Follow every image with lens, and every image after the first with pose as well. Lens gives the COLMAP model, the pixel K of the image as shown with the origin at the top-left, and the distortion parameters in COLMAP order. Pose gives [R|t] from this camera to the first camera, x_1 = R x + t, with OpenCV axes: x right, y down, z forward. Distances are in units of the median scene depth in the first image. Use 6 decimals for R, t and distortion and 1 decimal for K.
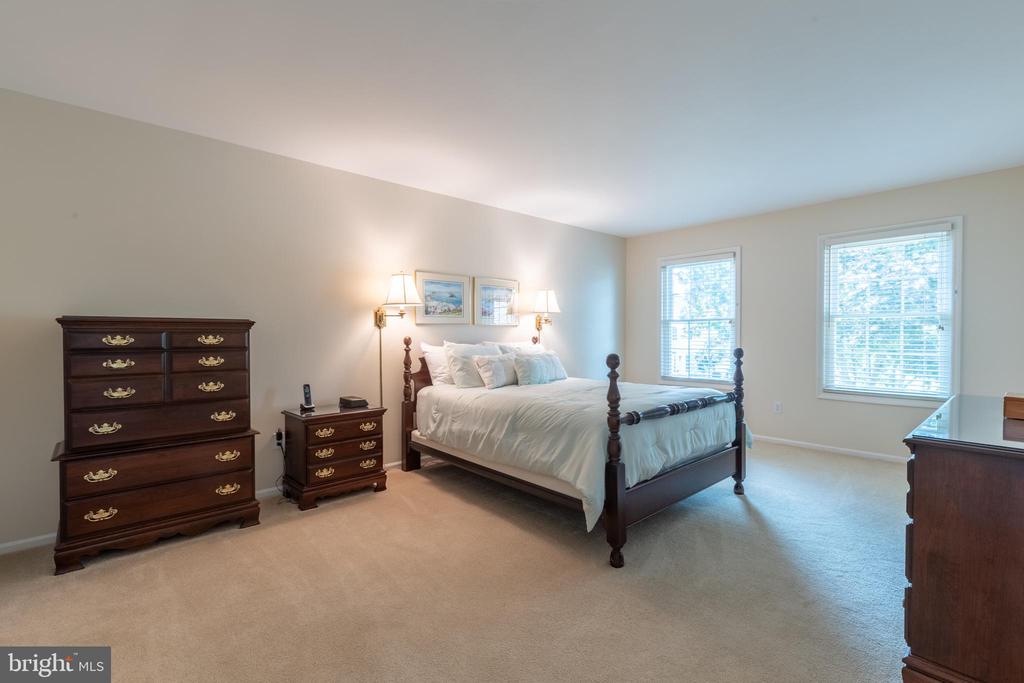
lens RADIAL K [[457.7, 0, 515.5], [0, 457.7, 341.9], [0, 0, 1]] dist [0.001773, -0.000912]
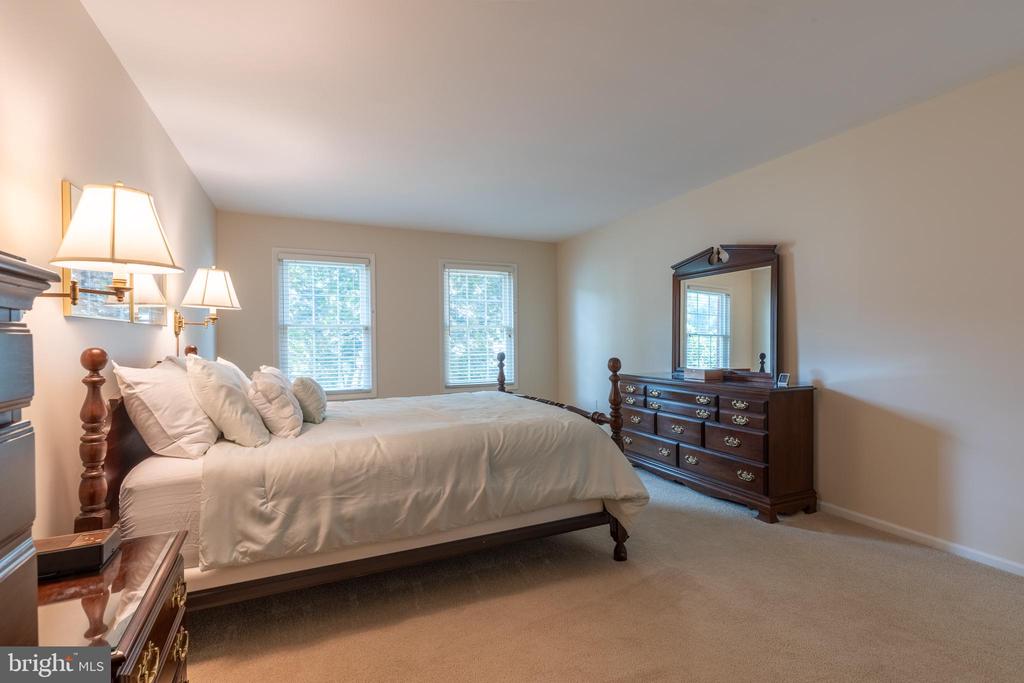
lens RADIAL K [[457.7, 0, 515.5], [0, 457.7, 341.9], [0, 0, 1]] dist [0.001773, -0.000912]
pose [[0.296773, -0.004840, 0.954936, -0.587676], [0.024034, 0.999708, -0.002403, -0.008585], [-0.954645, 0.023664, 0.296803, 0.626392]]
